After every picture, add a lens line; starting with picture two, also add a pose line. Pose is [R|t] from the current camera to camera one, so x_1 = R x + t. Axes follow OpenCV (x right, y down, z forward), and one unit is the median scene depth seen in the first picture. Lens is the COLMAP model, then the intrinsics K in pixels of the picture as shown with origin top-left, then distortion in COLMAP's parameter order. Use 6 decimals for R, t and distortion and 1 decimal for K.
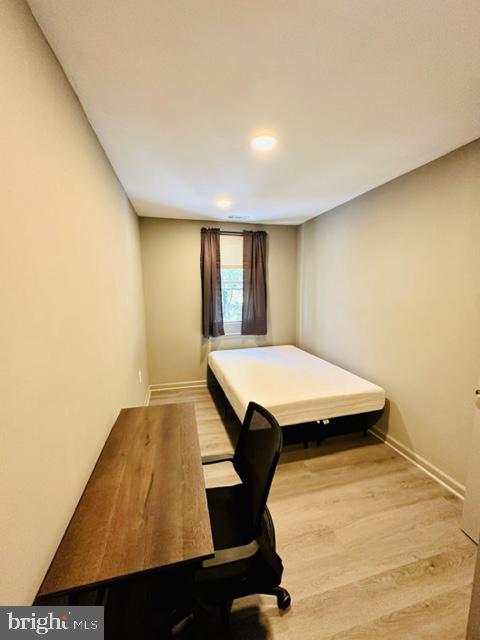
lens RADIAL K [[255.3, 0, 240.3], [0, 255.3, 319.0], [0, 0, 1]] dist [0.001588, 0.000176]
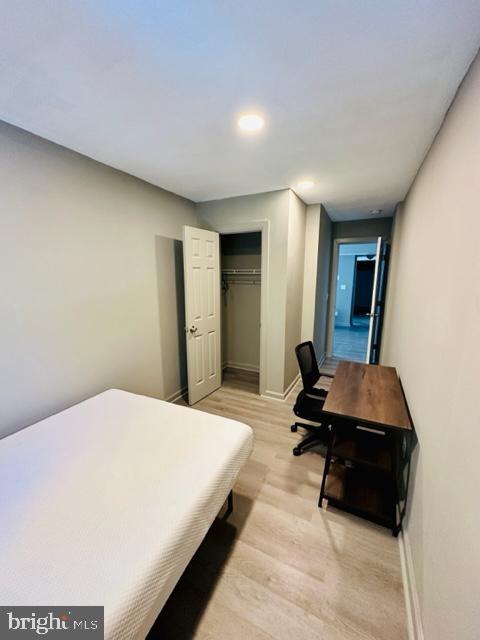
lens RADIAL K [[255.3, 0, 240.6], [0, 255.3, 319.9], [0, 0, 1]] dist [0.001588, 0.000176]
pose [[-0.759300, -0.122330, 0.639139, -0.673521], [0.088400, 0.953677, 0.287551, -0.346307], [-0.644708, 0.274837, -0.713313, 2.336385]]
